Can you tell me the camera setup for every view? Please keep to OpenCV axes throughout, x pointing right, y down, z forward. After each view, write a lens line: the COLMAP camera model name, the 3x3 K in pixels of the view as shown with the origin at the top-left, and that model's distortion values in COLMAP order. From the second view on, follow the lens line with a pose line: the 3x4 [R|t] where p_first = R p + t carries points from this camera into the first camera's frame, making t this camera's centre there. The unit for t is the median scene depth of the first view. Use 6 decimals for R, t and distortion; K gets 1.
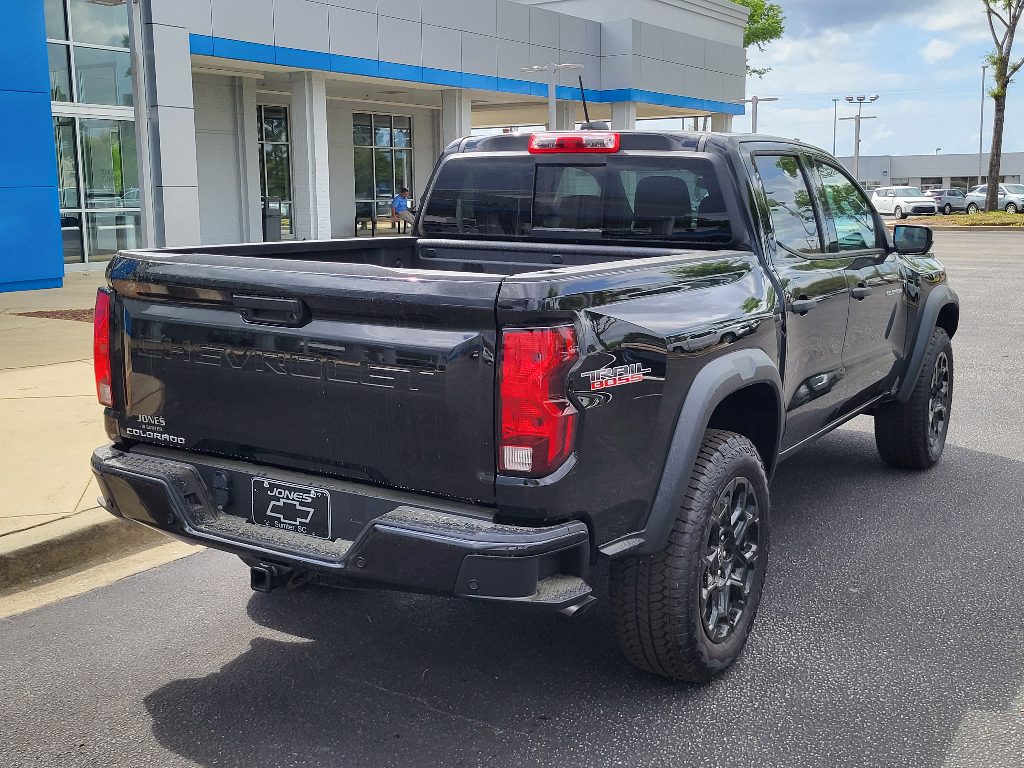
lens RADIAL K [[1143.3, 0, 509.0], [0, 1143.3, 383.7], [0, 0, 1]] dist [0.023583, 0.025528]
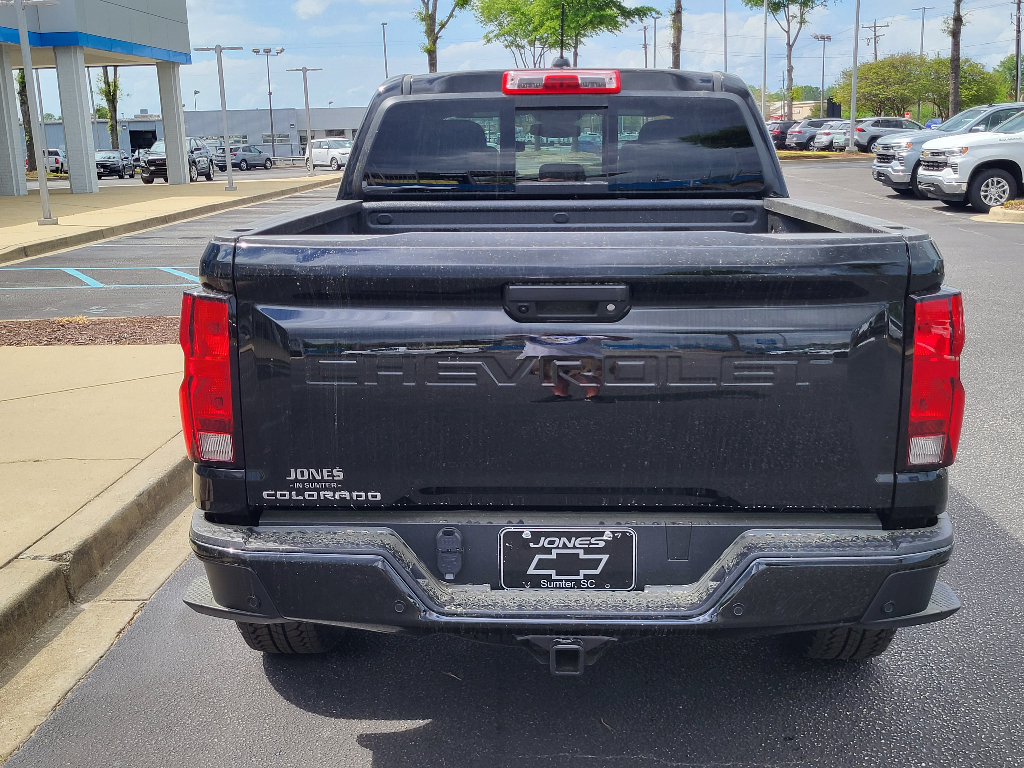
lens RADIAL K [[1139.1, 0, 512.0], [0, 1139.1, 384.0], [0, 0, 1]] dist [0.025932, 0.027003]
pose [[0.871161, -0.121882, 0.475630, -0.553291], [0.102712, 0.992505, 0.066206, -0.059587], [-0.480135, -0.008823, 0.877150, 0.342120]]
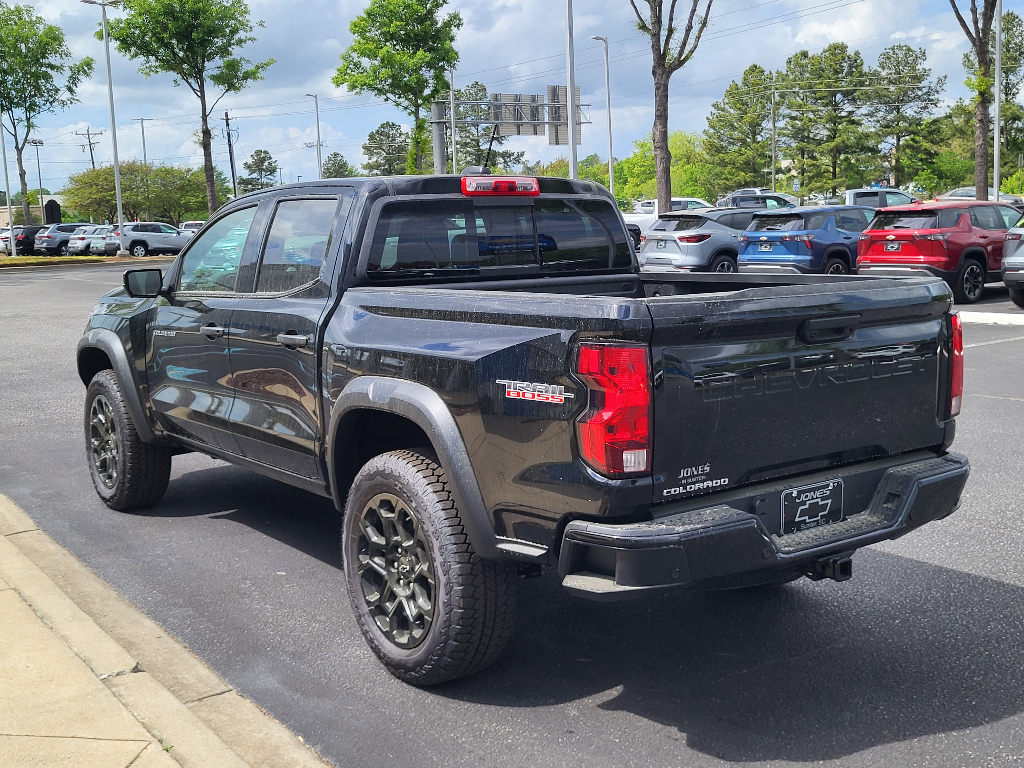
lens RADIAL K [[1156.2, 0, 512.0], [0, 1156.2, 384.0], [0, 0, 1]] dist [0.006571, 0.025316]
pose [[0.385279, -0.142090, 0.911795, -1.279650], [0.185619, 0.979812, 0.074257, -0.143456], [-0.903939, 0.140637, 0.403876, 0.768281]]
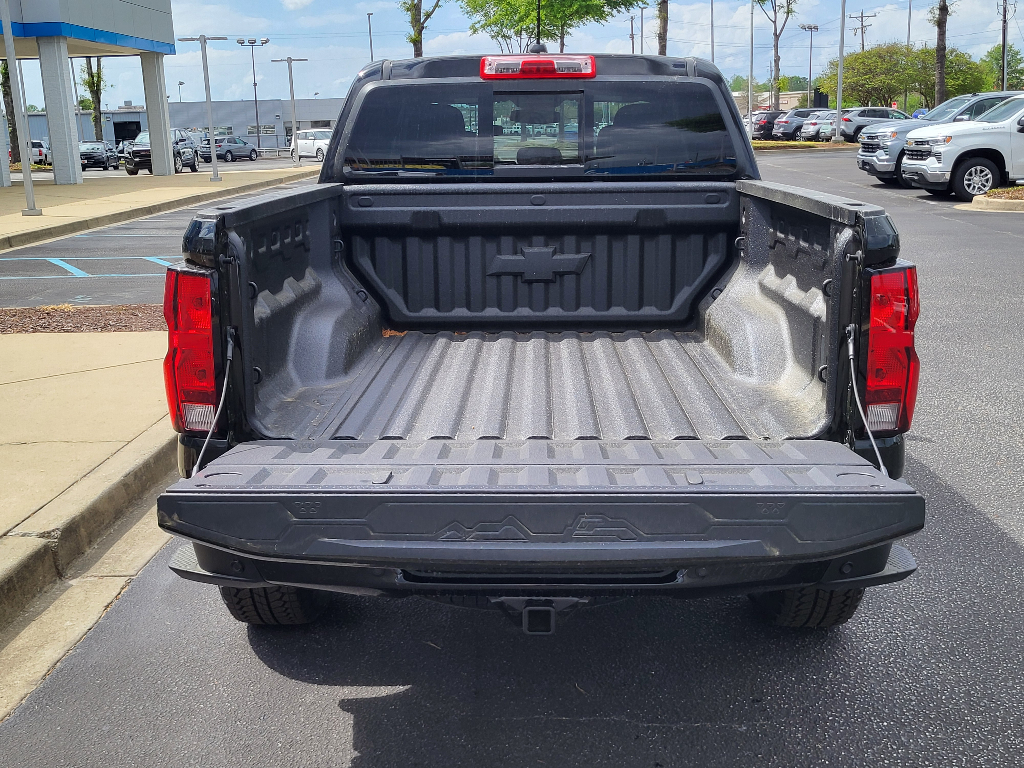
lens RADIAL K [[1143.3, 0, 509.0], [0, 1143.3, 383.7], [0, 0, 1]] dist [0.023583, 0.025528]
pose [[0.866948, -0.128071, 0.481663, -0.560785], [0.105723, 0.991684, 0.073390, -0.046893], [-0.487057, -0.012702, 0.873278, 0.311157]]
